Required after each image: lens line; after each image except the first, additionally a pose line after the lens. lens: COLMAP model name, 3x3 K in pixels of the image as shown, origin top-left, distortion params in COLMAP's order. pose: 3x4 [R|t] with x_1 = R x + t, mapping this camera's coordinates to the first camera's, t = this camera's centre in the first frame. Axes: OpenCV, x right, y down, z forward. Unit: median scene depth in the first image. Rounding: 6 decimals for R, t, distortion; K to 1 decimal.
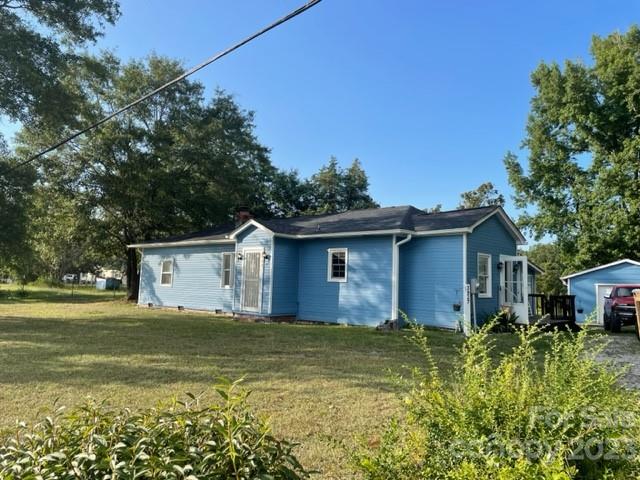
lens RADIAL K [[479.3, 0, 322.5], [0, 479.3, 245.6], [0, 0, 1]] dist [0.072751, -0.080814]
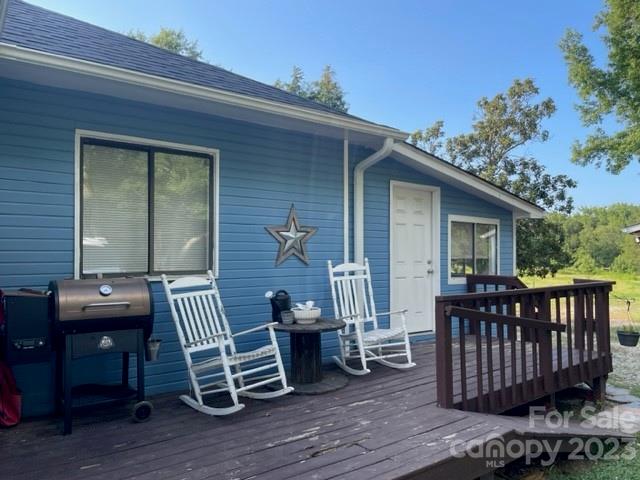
lens RADIAL K [[479.3, 0, 322.5], [0, 479.3, 245.6], [0, 0, 1]] dist [0.072751, -0.080814]
pose [[0.985478, -0.027198, -0.167611, 0.176164], [0.040921, 0.996036, 0.078975, 0.014782], [0.164799, -0.084687, 0.982685, 0.329025]]
